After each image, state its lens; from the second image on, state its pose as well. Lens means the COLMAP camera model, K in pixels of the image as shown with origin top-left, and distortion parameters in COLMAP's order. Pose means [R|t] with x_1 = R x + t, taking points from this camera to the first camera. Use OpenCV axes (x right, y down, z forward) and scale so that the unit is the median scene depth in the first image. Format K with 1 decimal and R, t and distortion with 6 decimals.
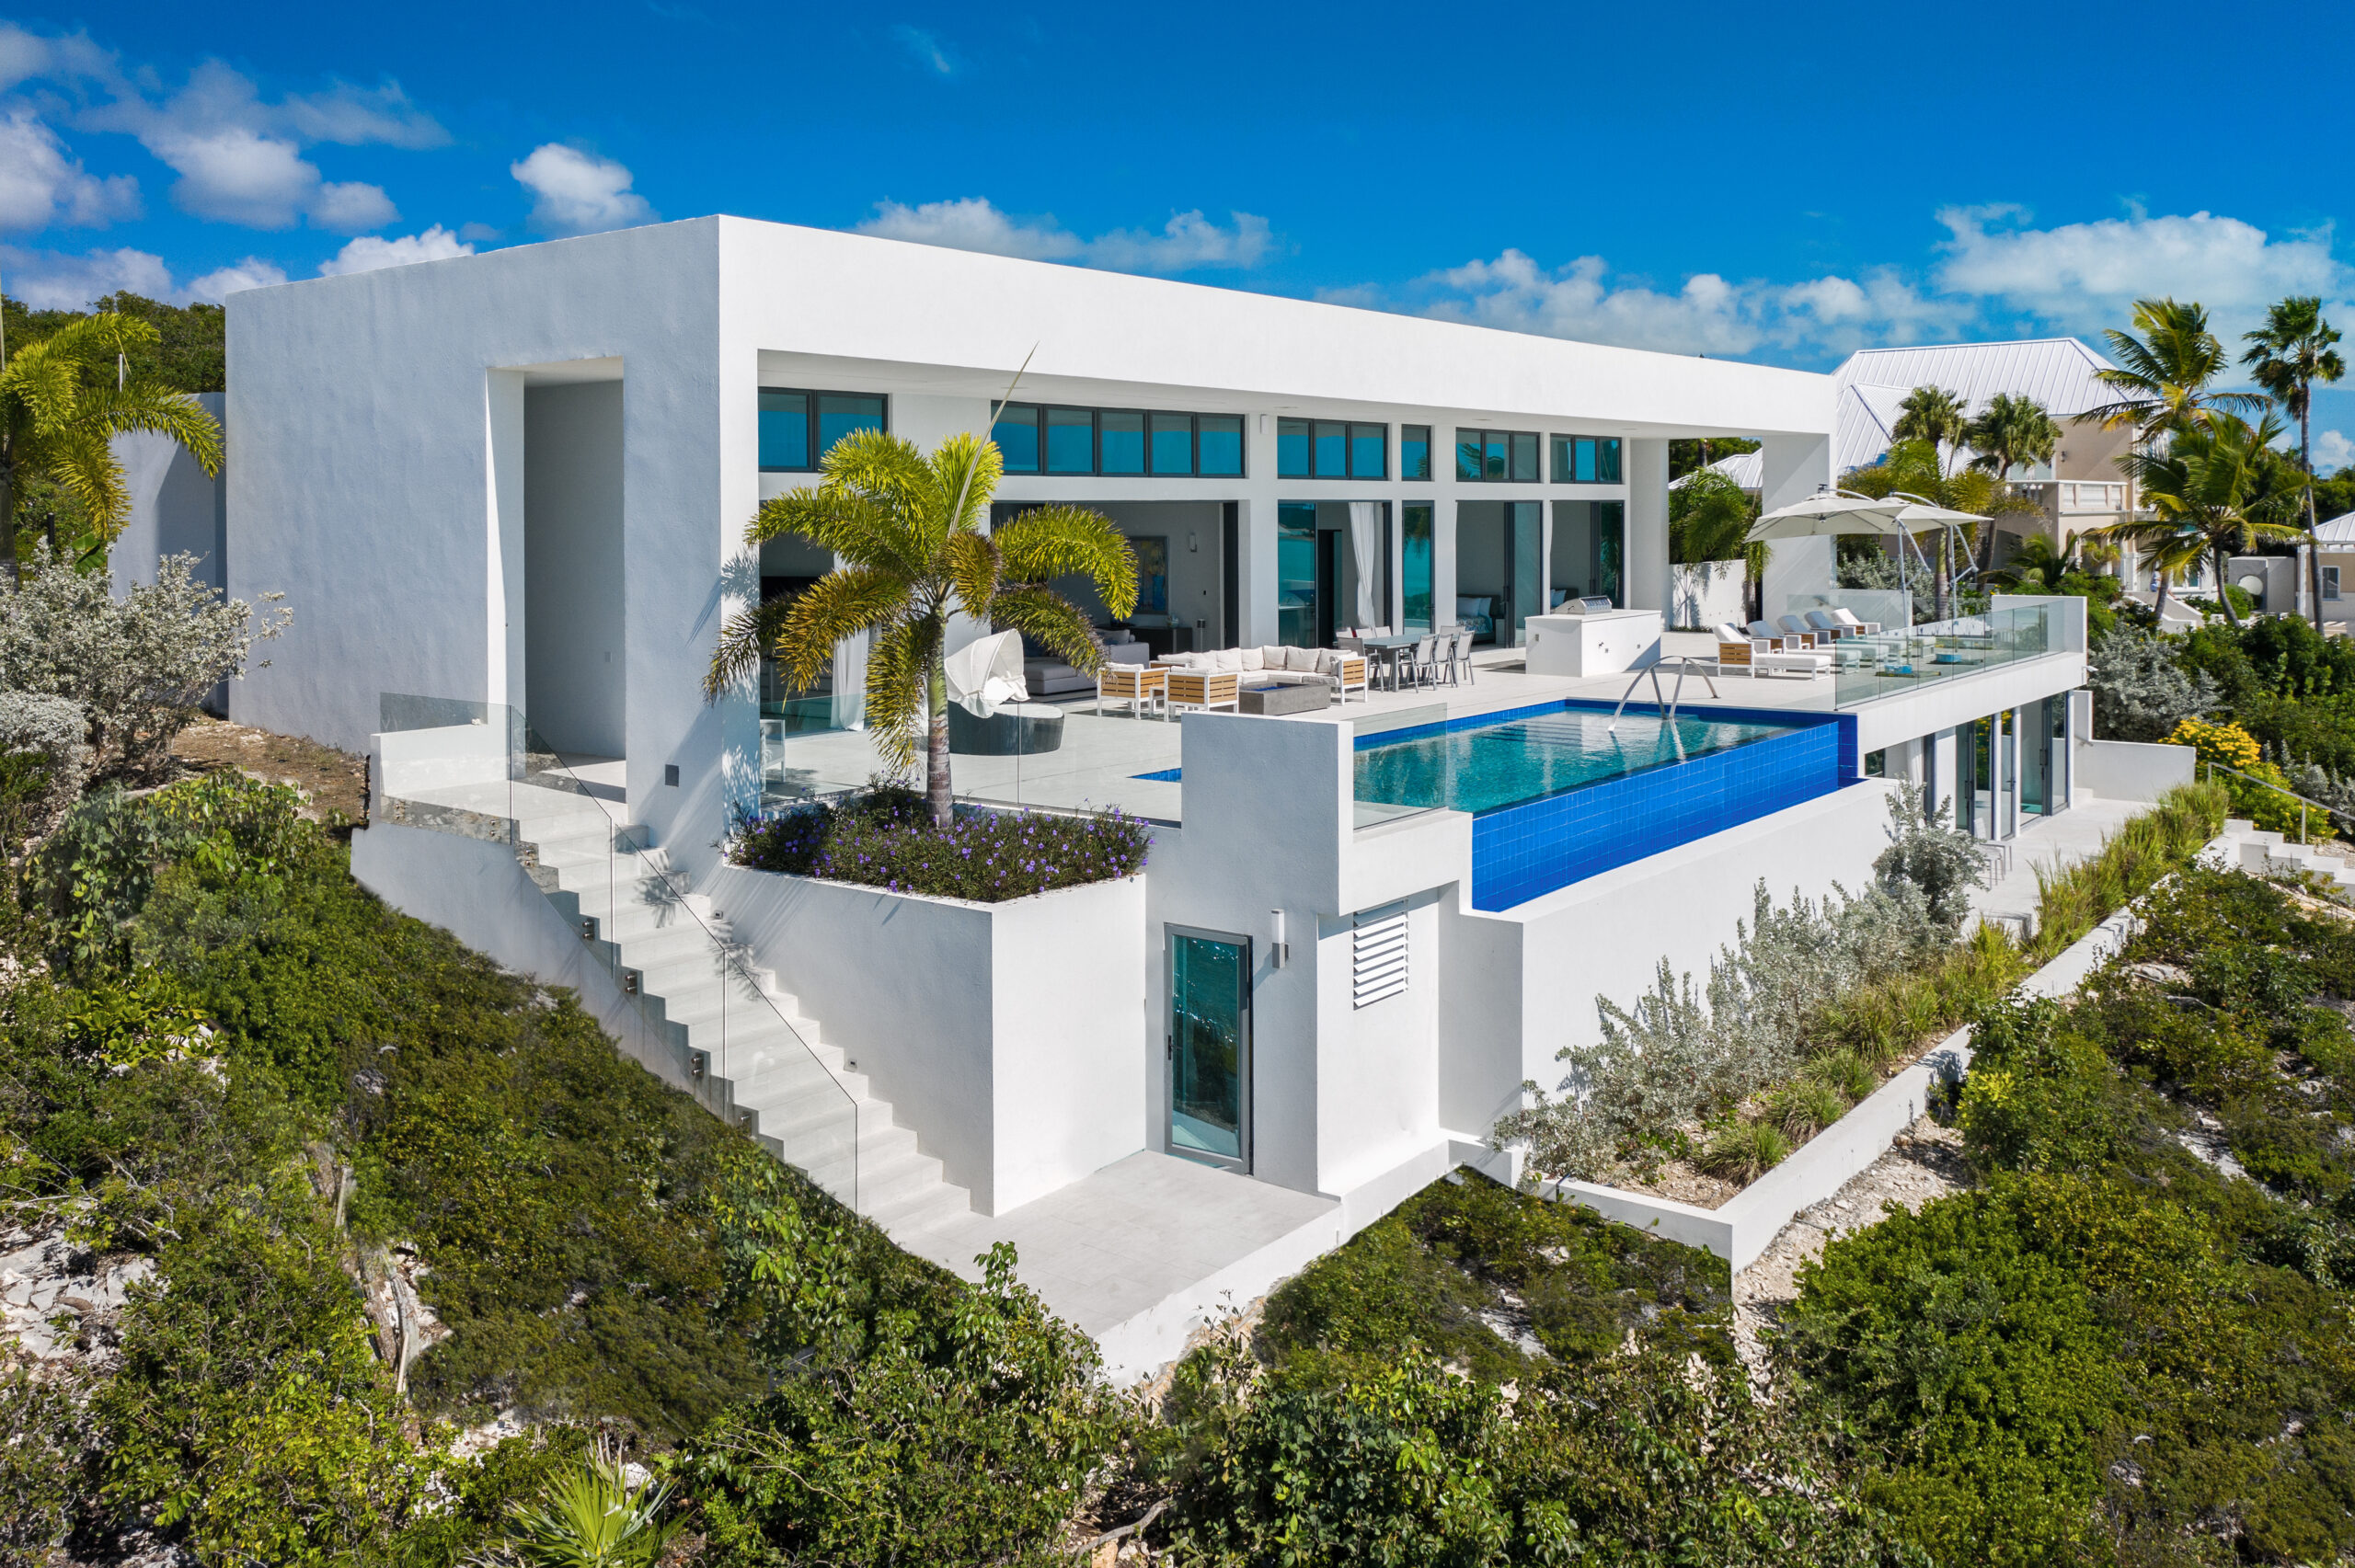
lens RADIAL K [[1972.0, 0, 1202.6], [0, 1972.0, 743.8], [0, 0, 1]] dist [-0.018698, -0.002229]
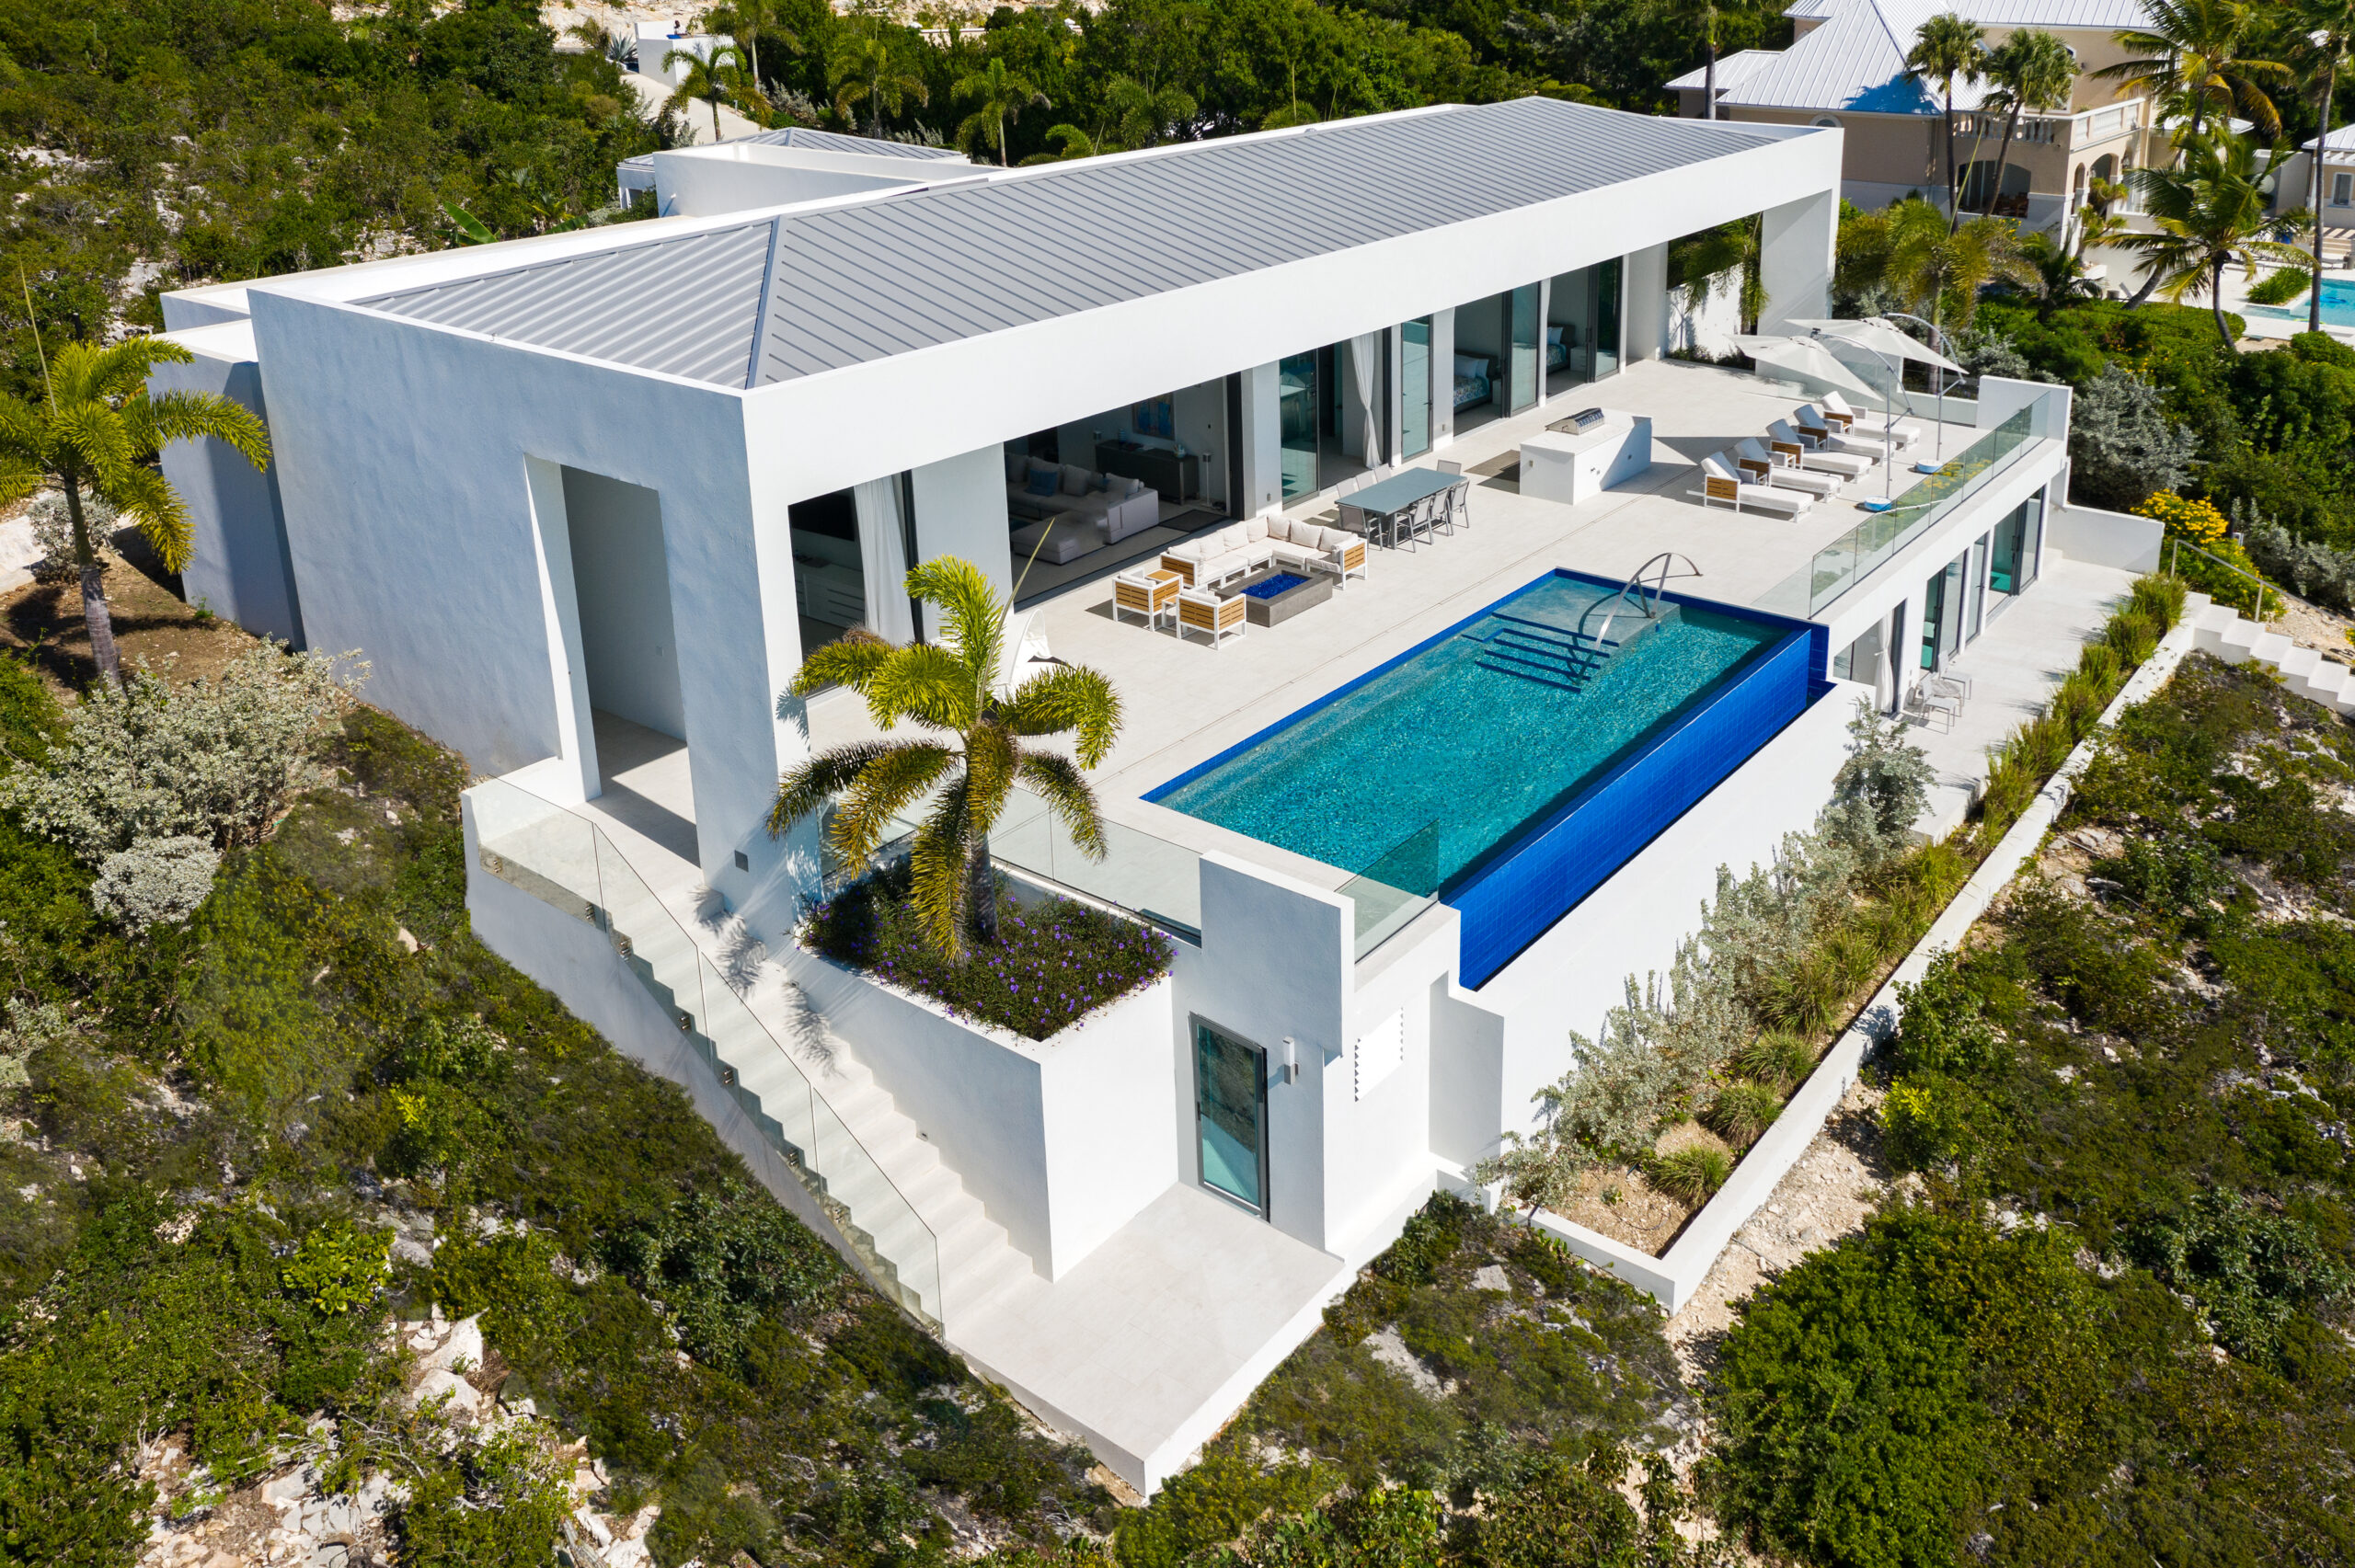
lens RADIAL K [[1904.4, 0, 1177.5], [0, 1904.4, 784.0], [0, 0, 1]] dist [-0.015583, -0.008393]
pose [[0.999481, -0.025161, -0.020133, -0.000263], [0.029785, 0.959780, 0.279170, -0.280273], [0.012299, -0.279625, 0.960030, -0.015765]]
